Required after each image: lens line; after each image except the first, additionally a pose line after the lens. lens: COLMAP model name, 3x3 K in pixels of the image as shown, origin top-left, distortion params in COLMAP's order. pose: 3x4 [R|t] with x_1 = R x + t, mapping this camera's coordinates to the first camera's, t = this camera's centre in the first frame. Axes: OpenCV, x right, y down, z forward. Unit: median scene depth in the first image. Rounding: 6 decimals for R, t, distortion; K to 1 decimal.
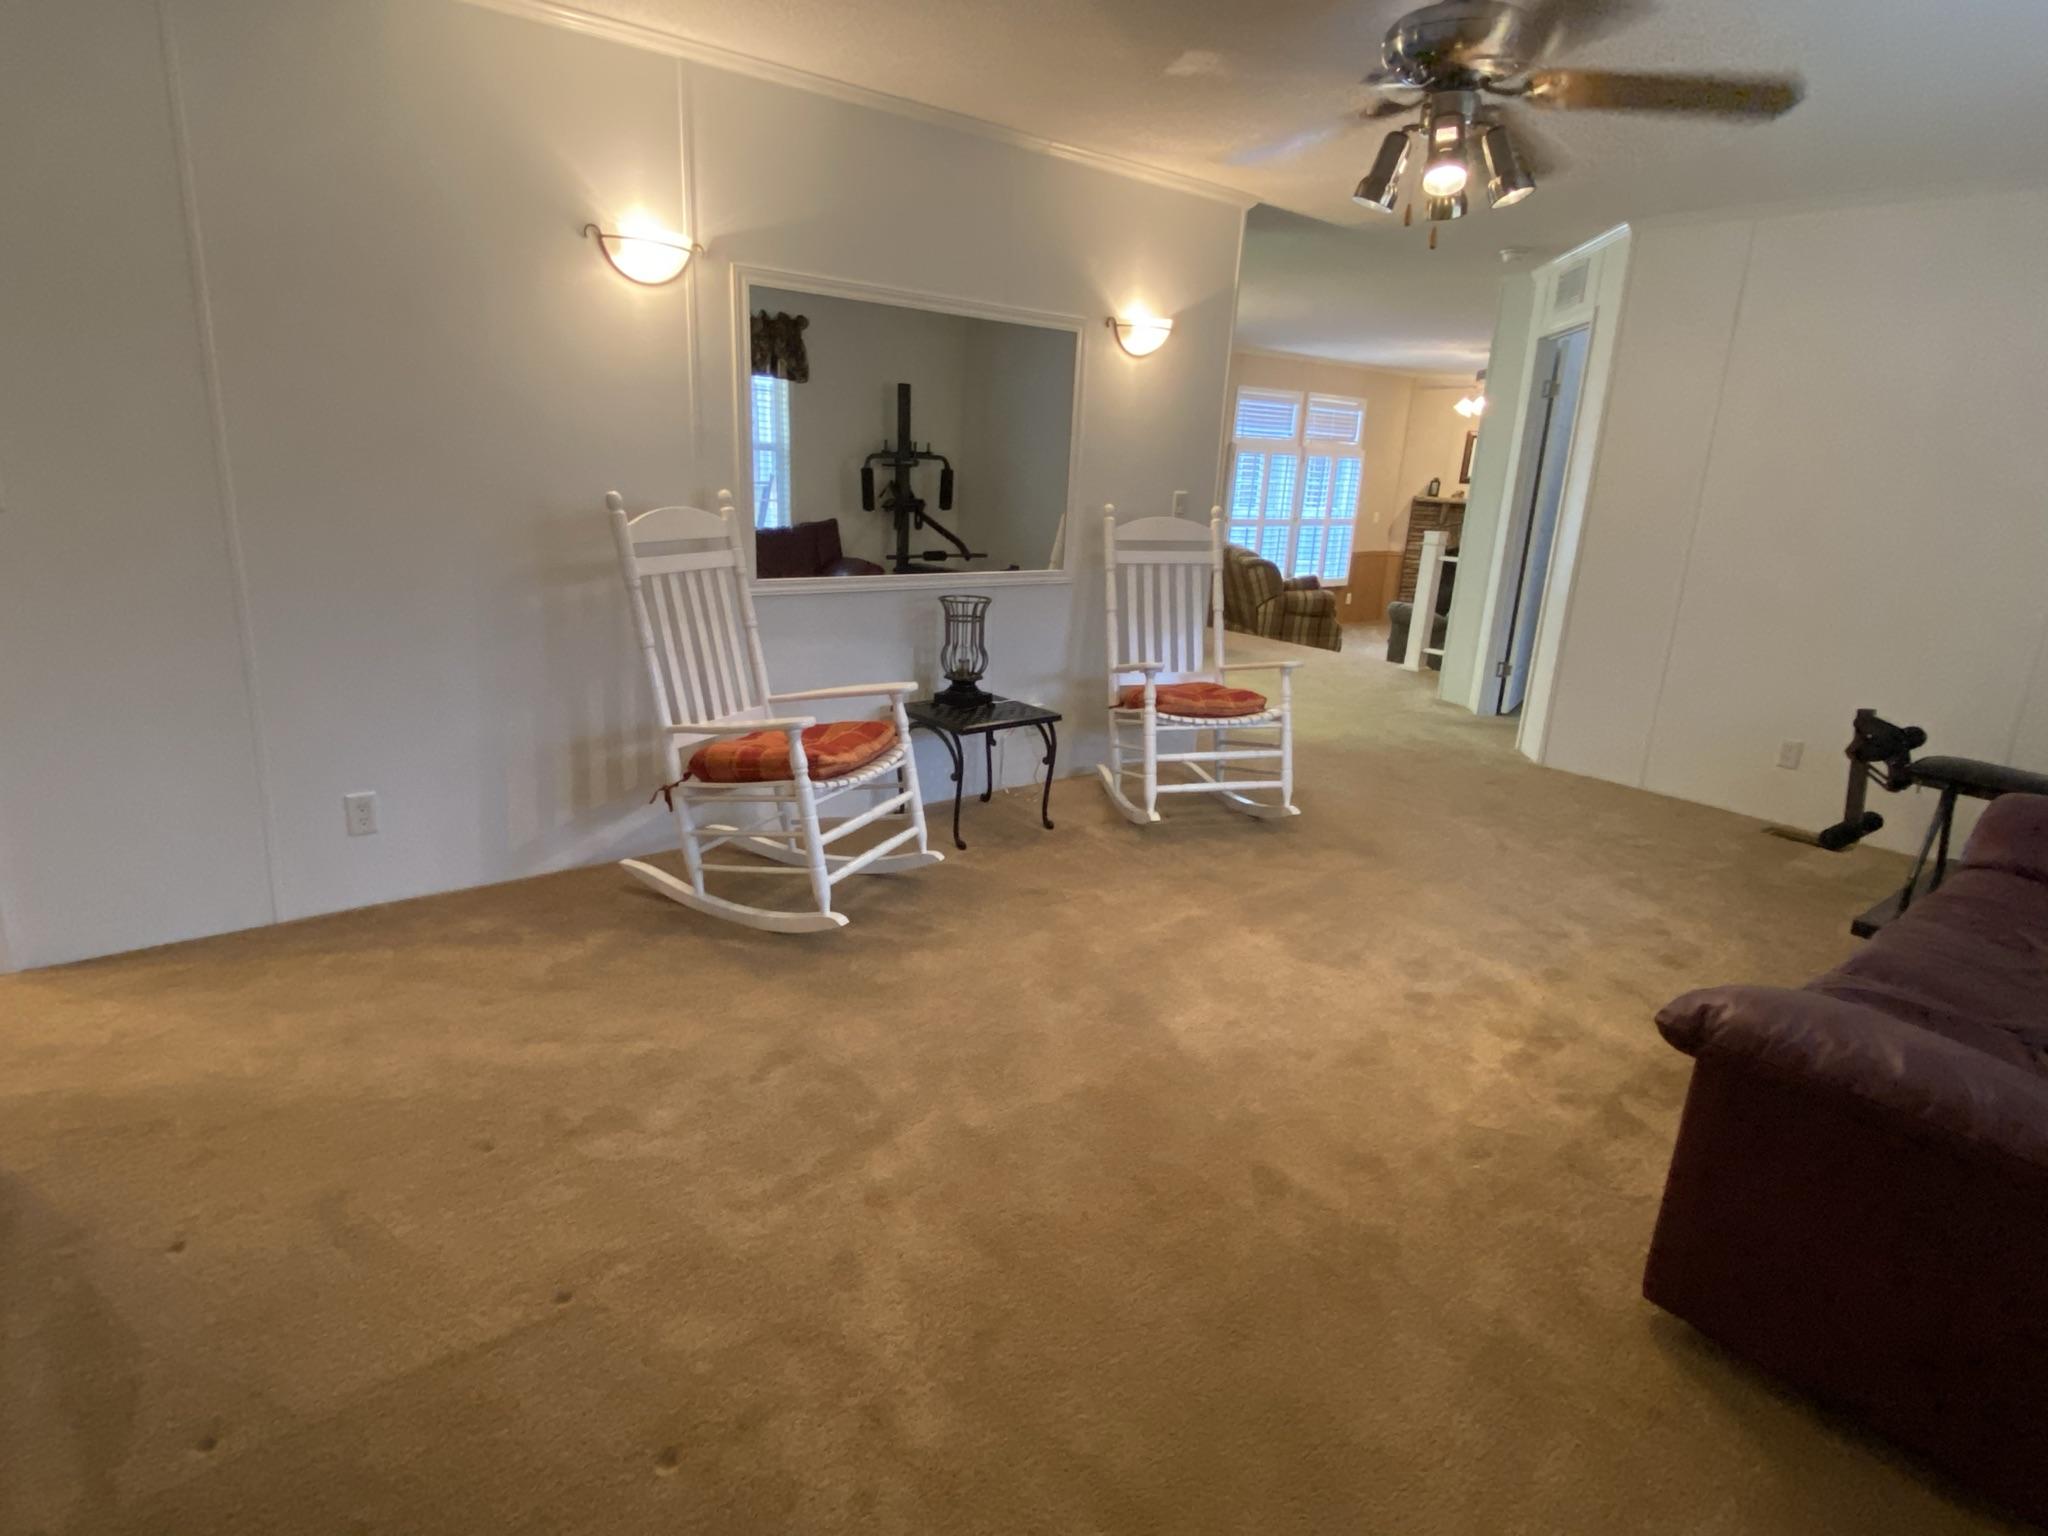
lens RADIAL K [[1111.3, 0, 1027.2], [0, 1111.3, 760.9], [0, 0, 1]] dist [0.102157, -0.111600]
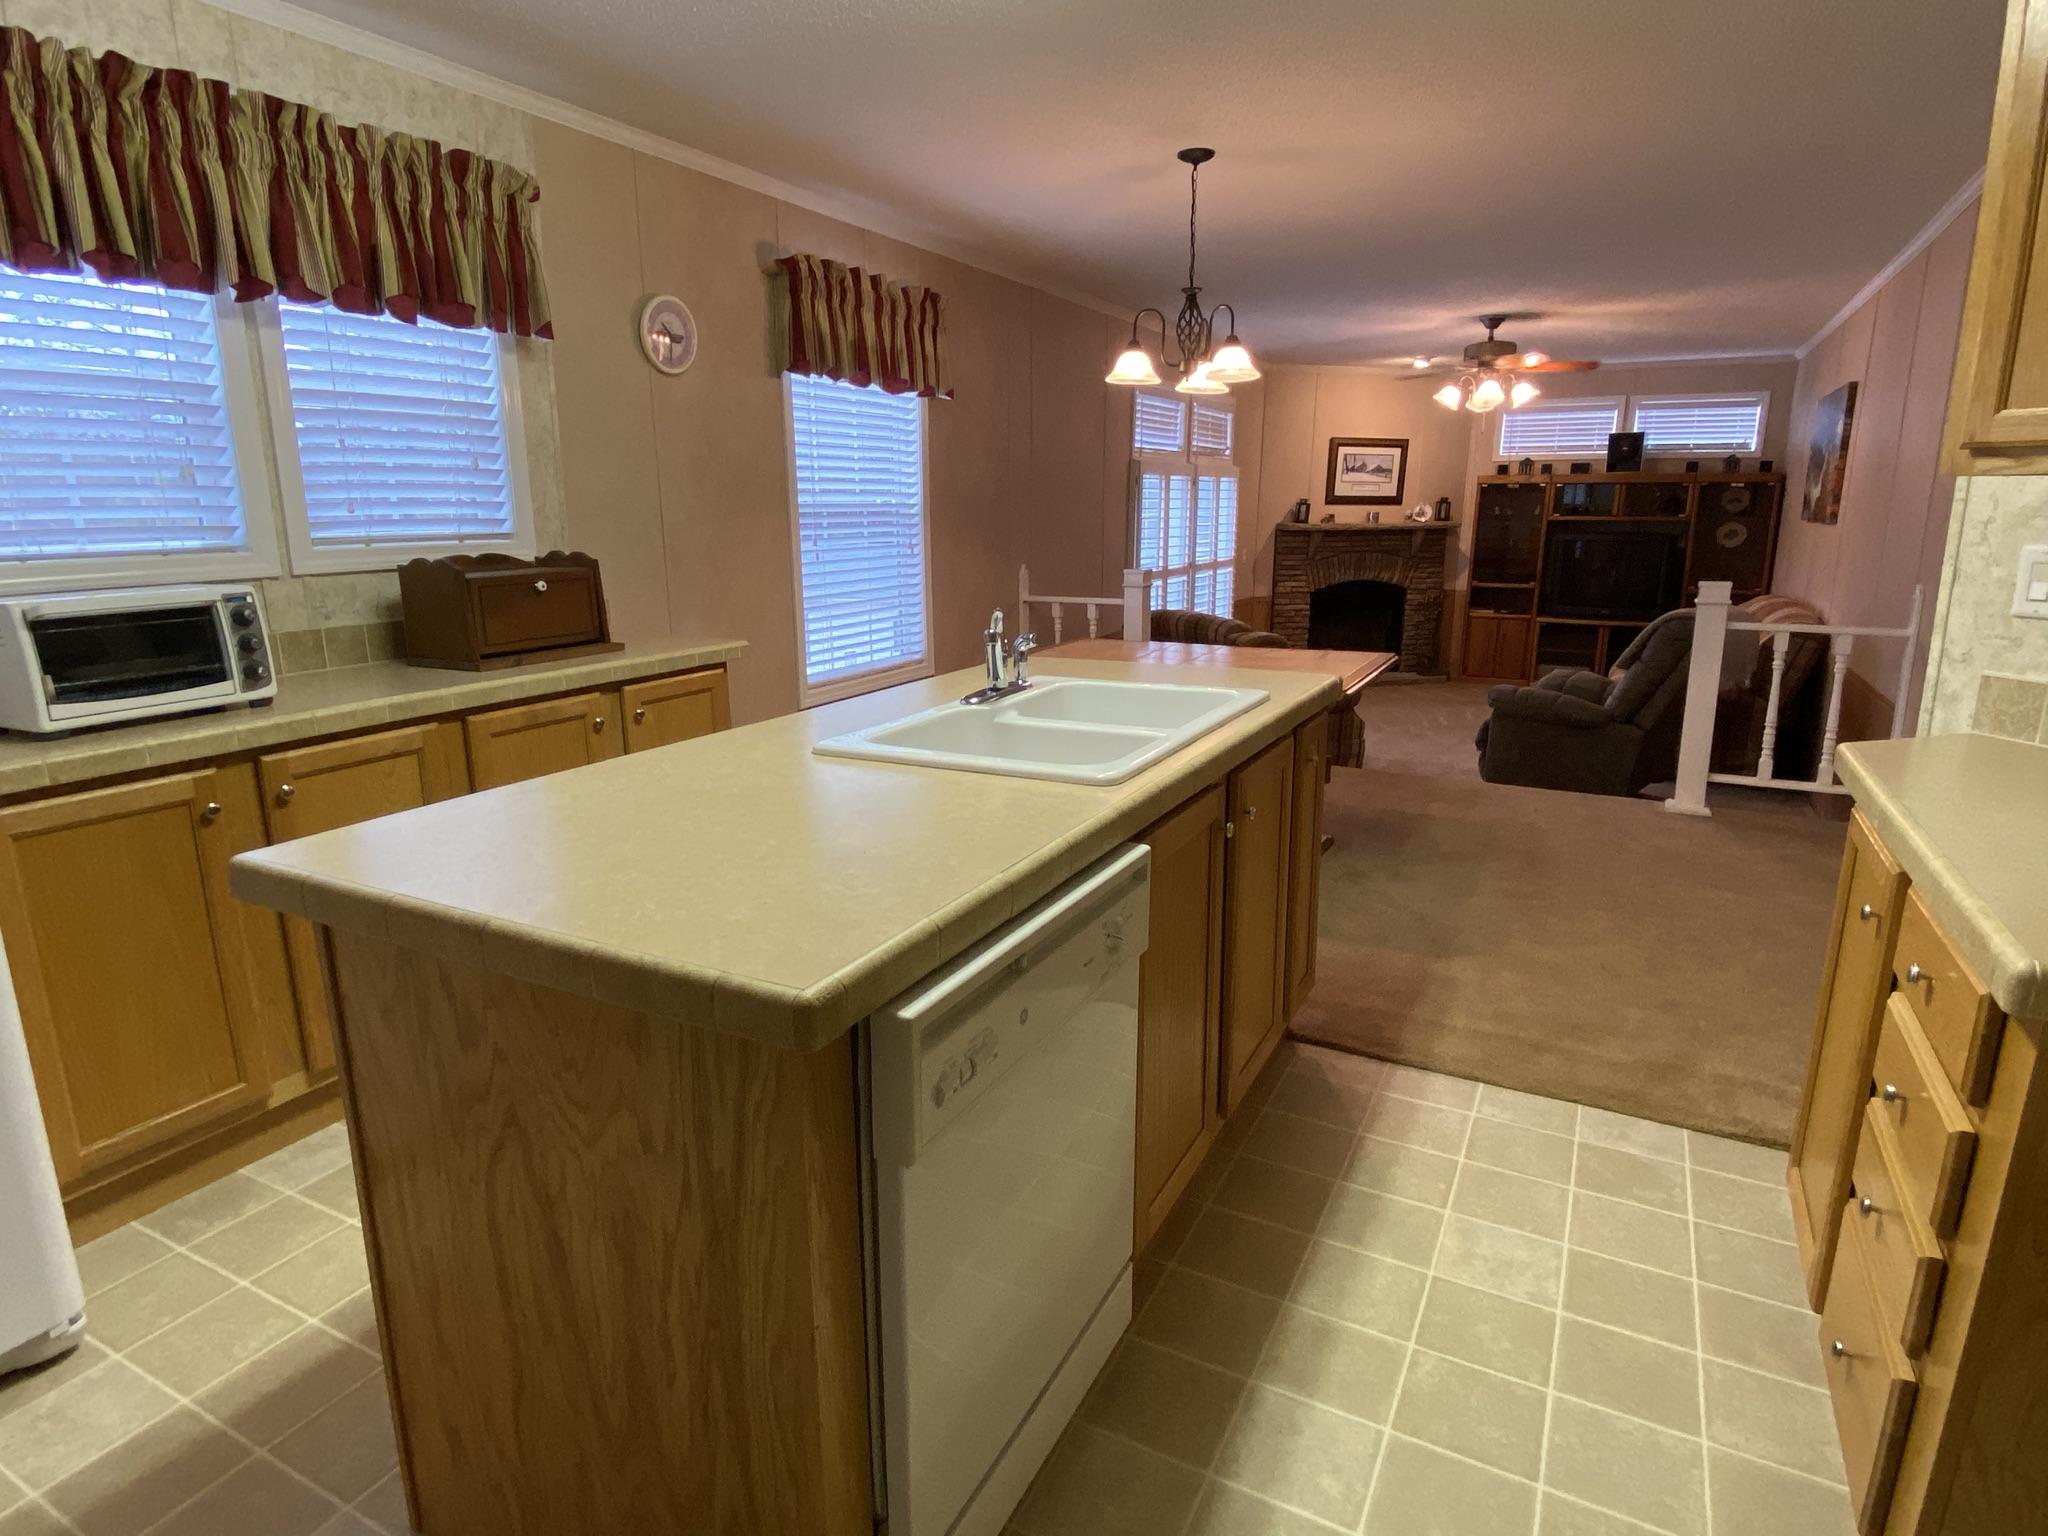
lens RADIAL K [[1114.6, 0, 1023.9], [0, 1114.6, 768.9], [0, 0, 1]] dist [0.059556, -0.060410]
pose [[0.919347, -0.140746, 0.367412, -0.626452], [0.146677, 0.989113, 0.011885, -0.530964], [-0.365085, 0.042964, 0.929982, 1.834363]]
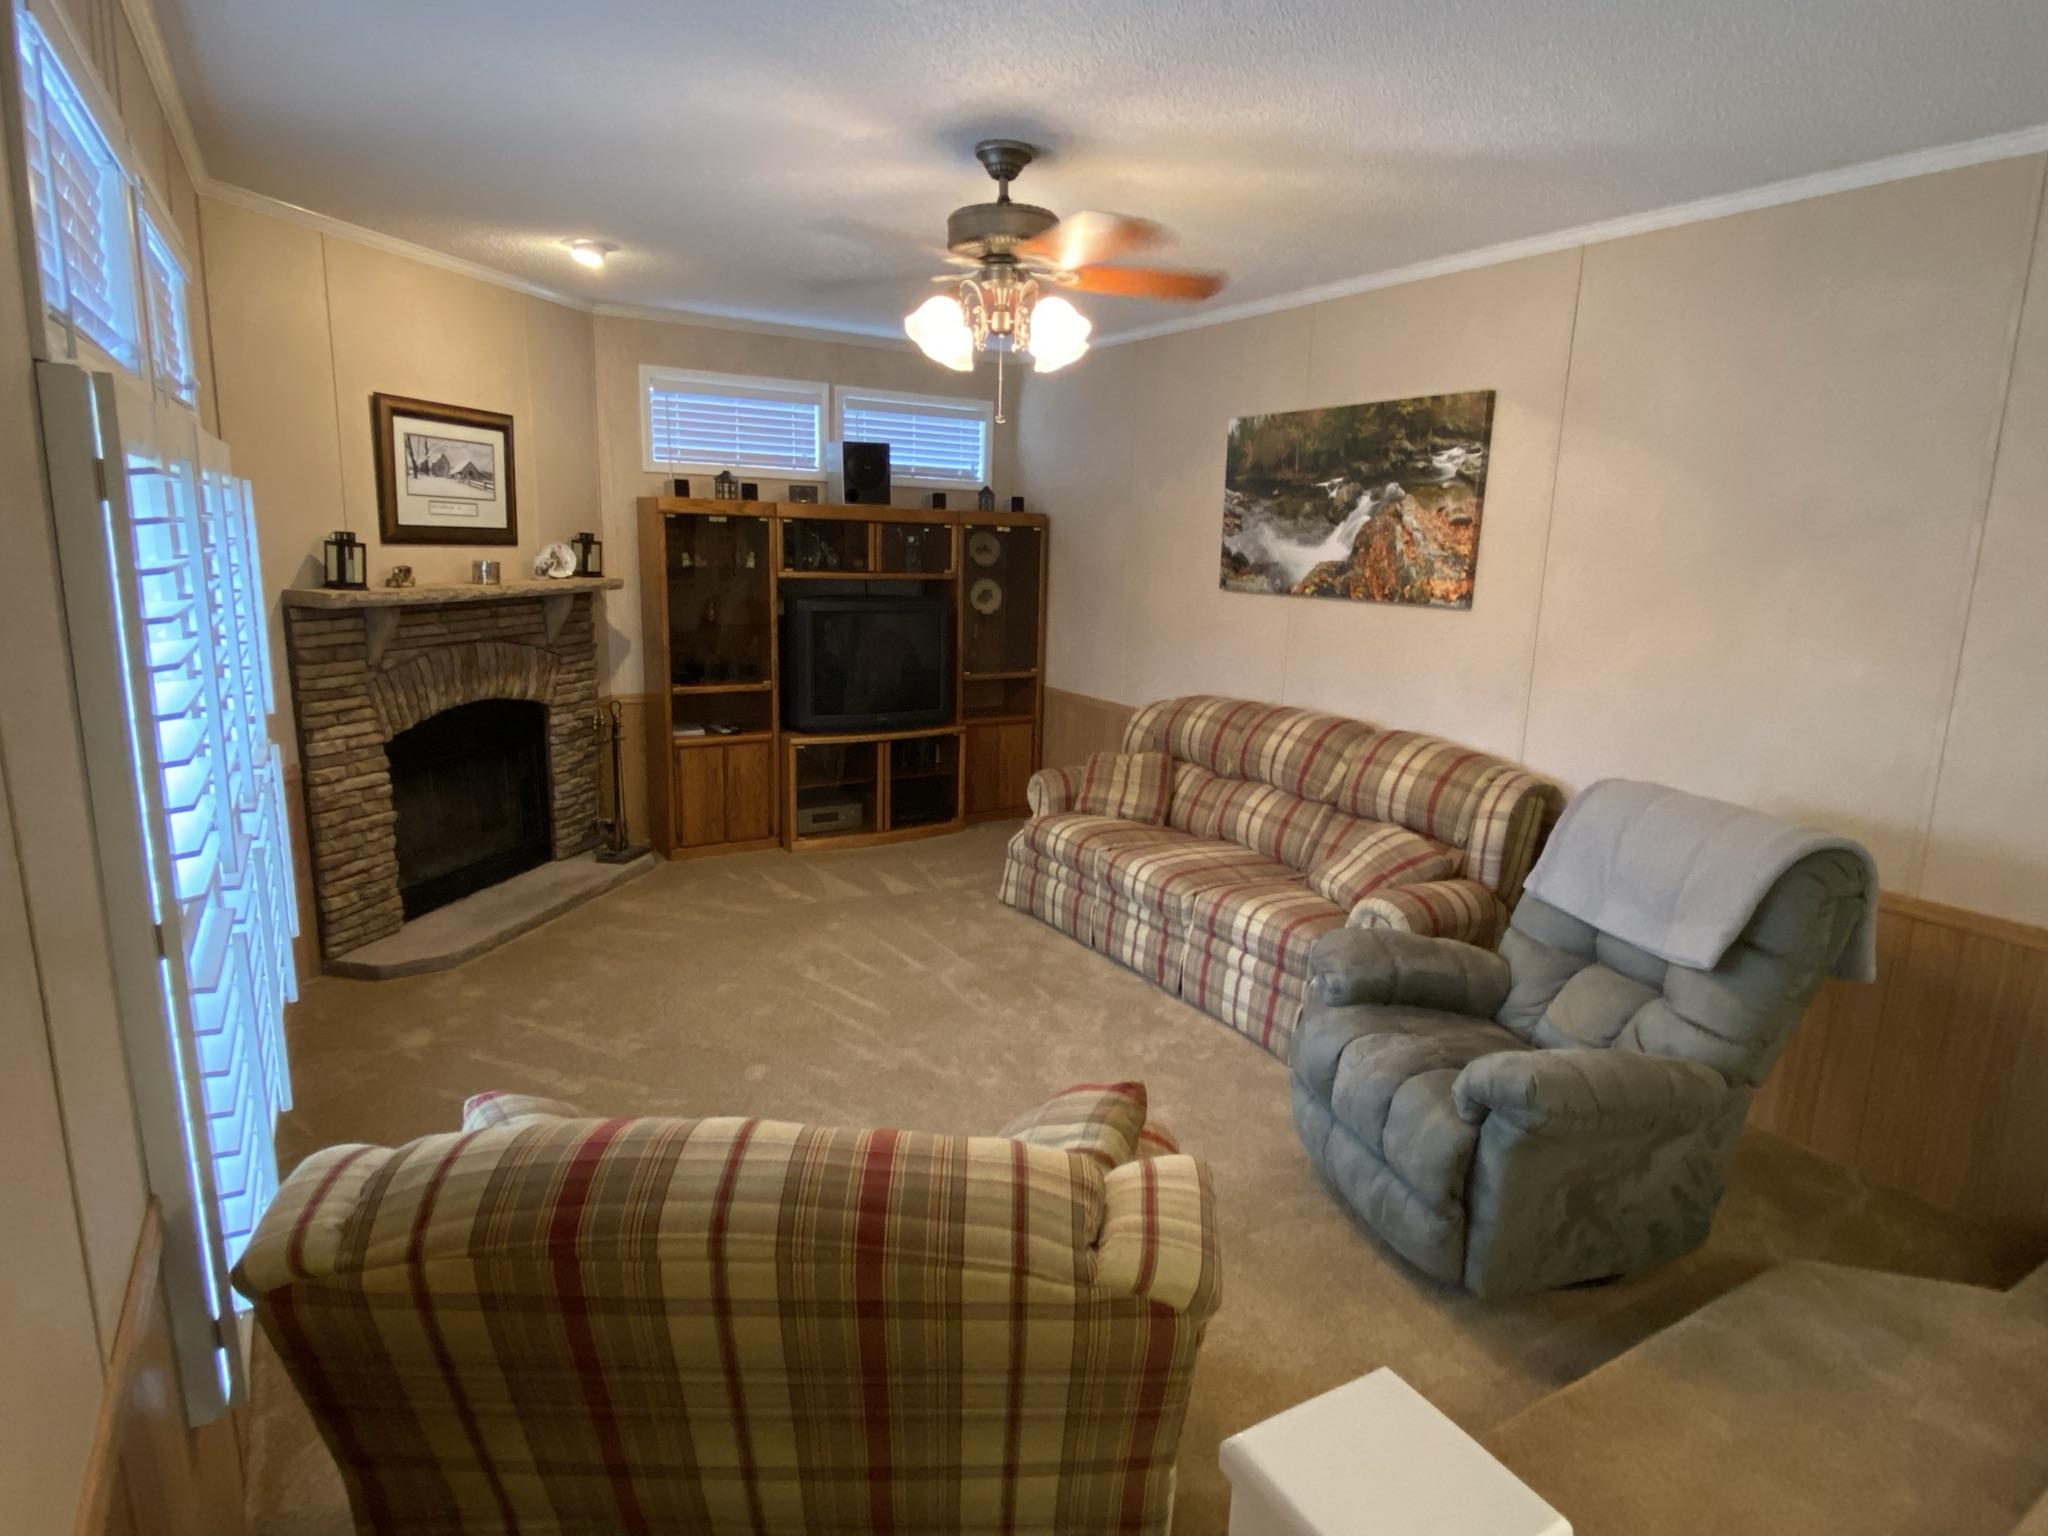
lens RADIAL K [[1124.5, 0, 1023.2], [0, 1124.5, 771.6], [0, 0, 1]] dist [0.102863, -0.115316]
pose [[0.144130, -0.253319, 0.956586, 0.294674], [0.235980, 0.947589, 0.215381, -1.070259], [-0.961010, 0.194692, 0.196354, 3.866464]]
